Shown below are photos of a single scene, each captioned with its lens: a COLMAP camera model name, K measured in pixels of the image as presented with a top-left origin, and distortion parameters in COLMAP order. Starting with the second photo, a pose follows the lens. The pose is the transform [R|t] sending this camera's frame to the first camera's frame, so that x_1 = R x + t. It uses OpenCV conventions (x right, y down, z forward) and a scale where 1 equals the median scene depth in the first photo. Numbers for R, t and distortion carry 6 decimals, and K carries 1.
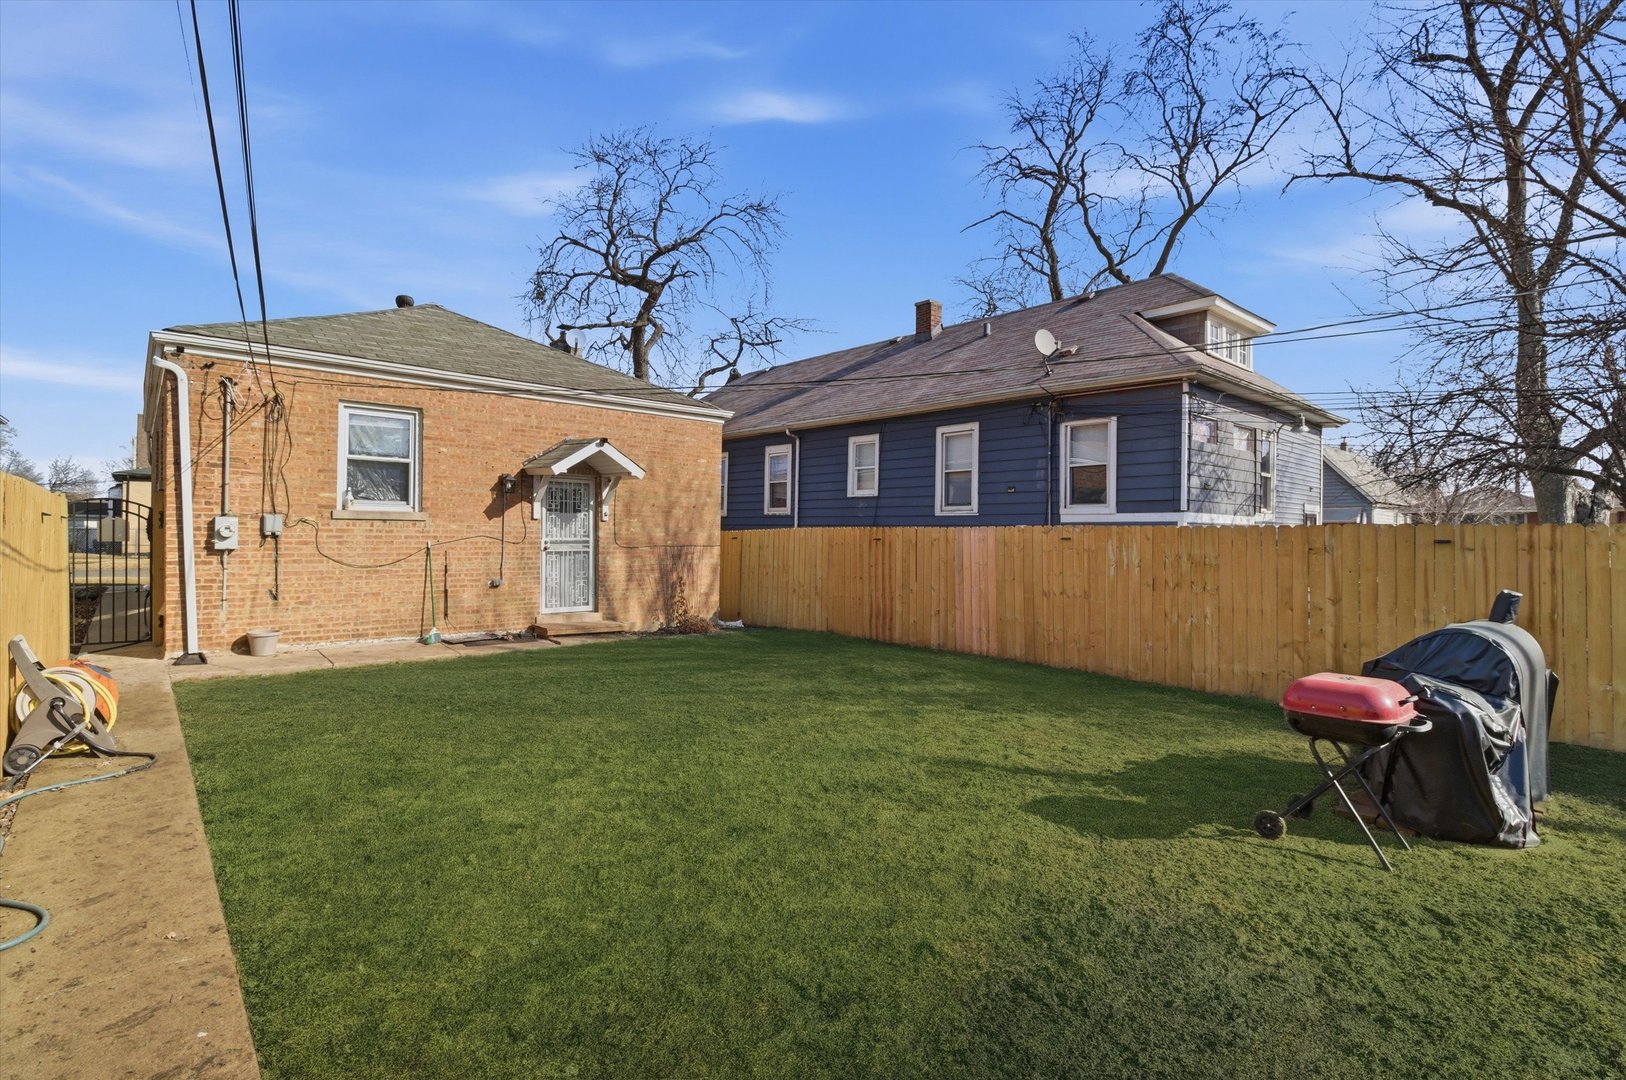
lens RADIAL K [[756.5, 0, 815.5], [0, 756.5, 571.6], [0, 0, 1]] dist [-0.016794, -0.000689]
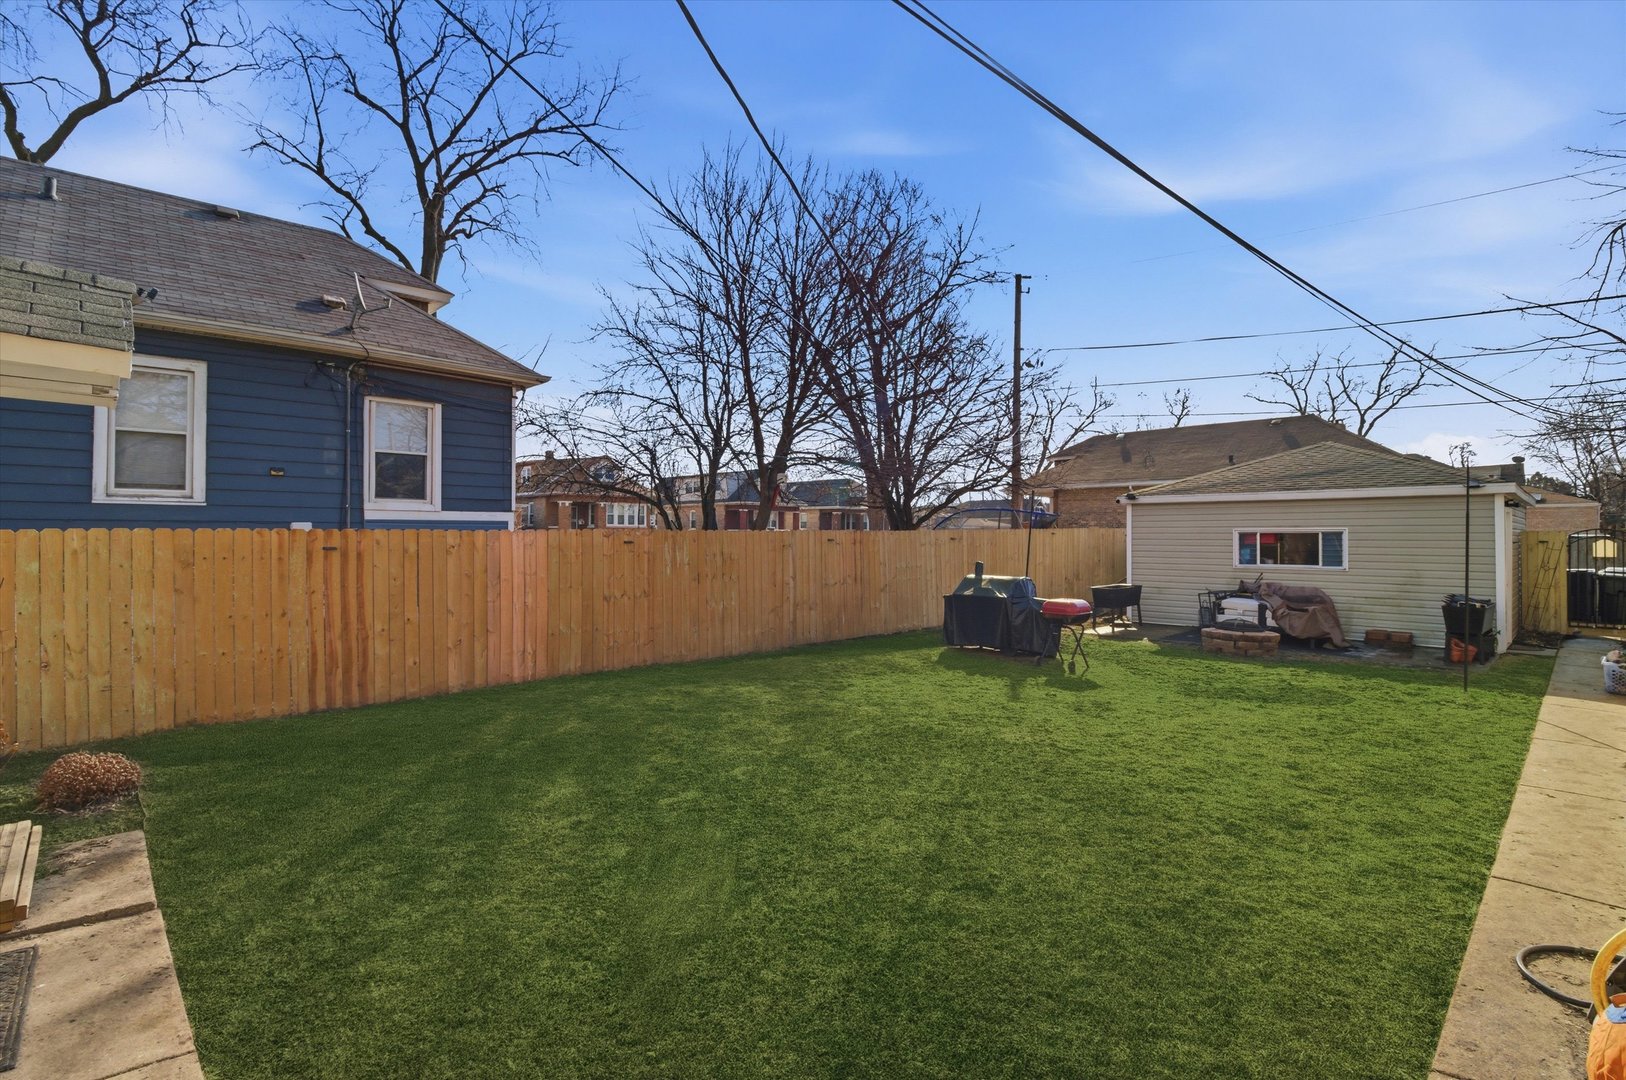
lens RADIAL K [[763.4, 0, 828.3], [0, 763.4, 530.7], [0, 0, 1]] dist [0.002090, -0.009940]
pose [[-0.047097, -0.011763, 0.998821, -0.545162], [0.041849, 0.999030, 0.013739, -0.046749], [-0.998013, 0.042446, -0.046559, 0.586143]]
